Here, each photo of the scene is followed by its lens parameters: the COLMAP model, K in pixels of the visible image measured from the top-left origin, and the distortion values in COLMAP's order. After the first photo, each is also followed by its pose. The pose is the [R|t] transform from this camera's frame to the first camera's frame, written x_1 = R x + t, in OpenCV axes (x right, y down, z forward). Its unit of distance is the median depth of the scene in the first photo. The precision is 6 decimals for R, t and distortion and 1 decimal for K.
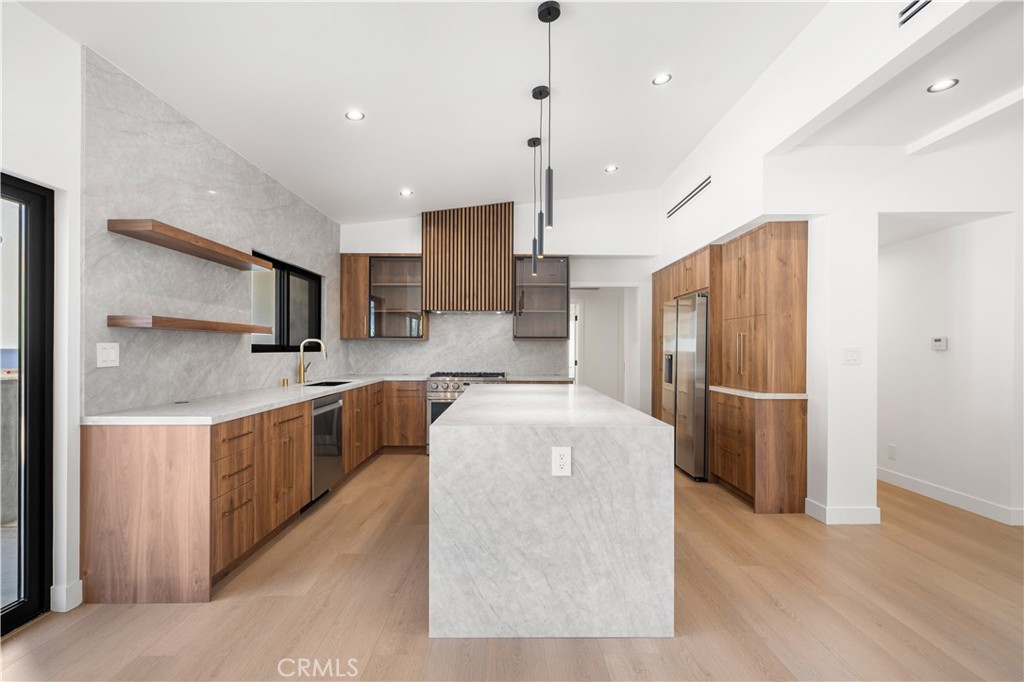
lens RADIAL K [[464.4, 0, 513.0], [0, 464.4, 347.5], [0, 0, 1]] dist [-0.002163, 0.001461]
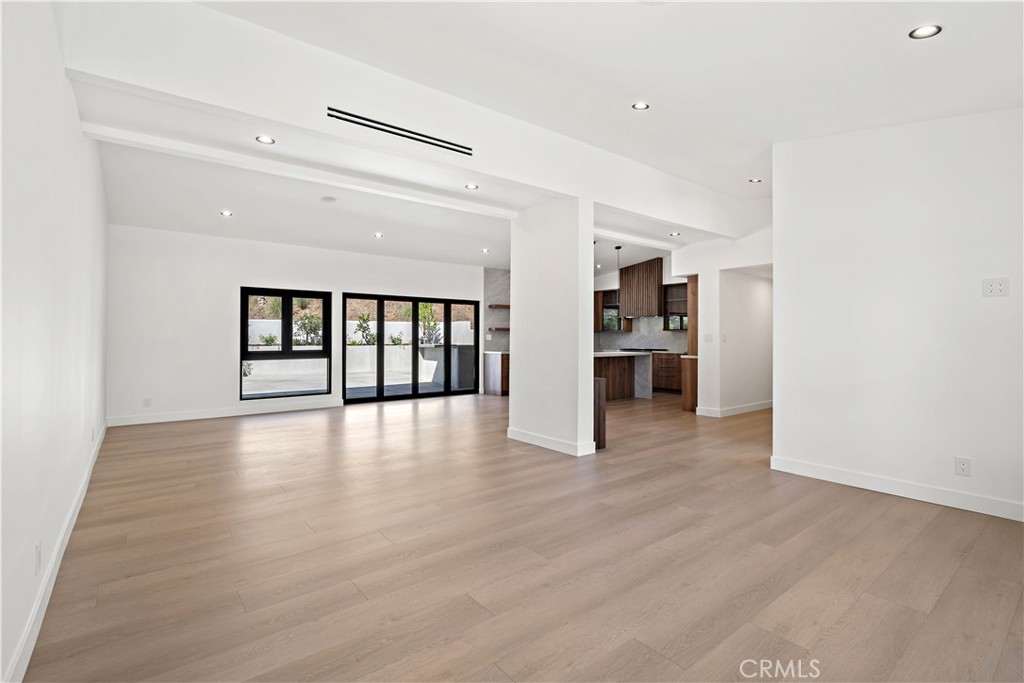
lens RADIAL K [[471.4, 0, 514.2], [0, 471.4, 335.5], [0, 0, 1]] dist [-0.000119, 0.000841]
pose [[0.619513, -0.004796, -0.784972, 1.678428], [0.001642, 0.999987, -0.004814, 0.013144], [0.784985, 0.001693, 0.619513, -0.937721]]
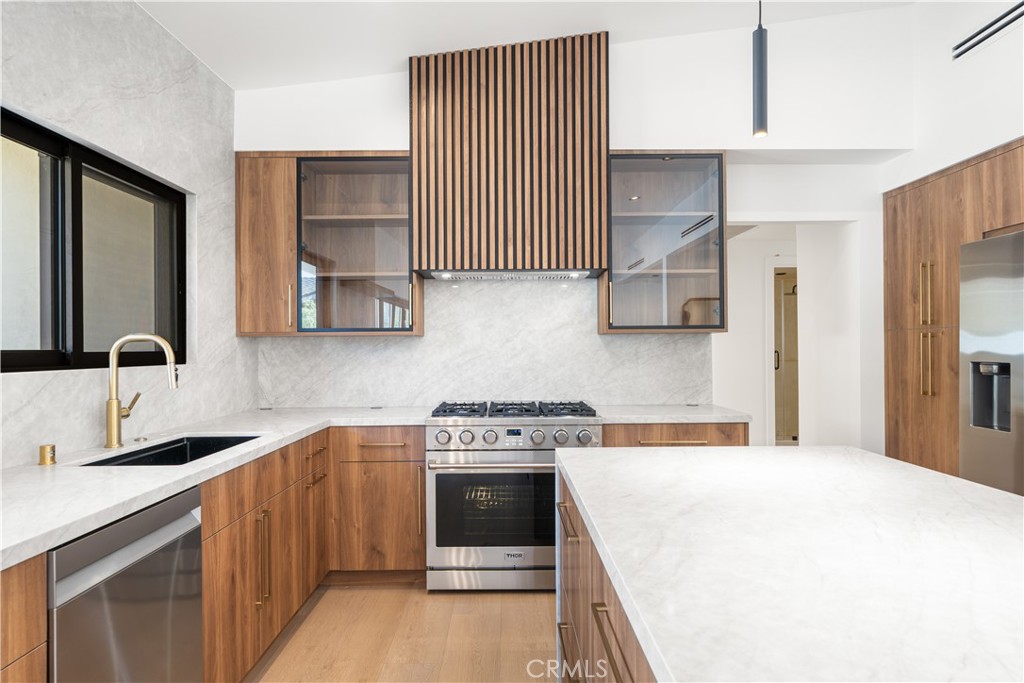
lens RADIAL K [[611.8, 0, 510.8], [0, 611.8, 345.4], [0, 0, 1]] dist [-0.002665, 0.005079]
pose [[0.999937, -0.010996, -0.002105, -0.145000], [0.010991, 0.999937, -0.002275, -0.005412], [0.002130, 0.002251, 0.999995, 0.587706]]
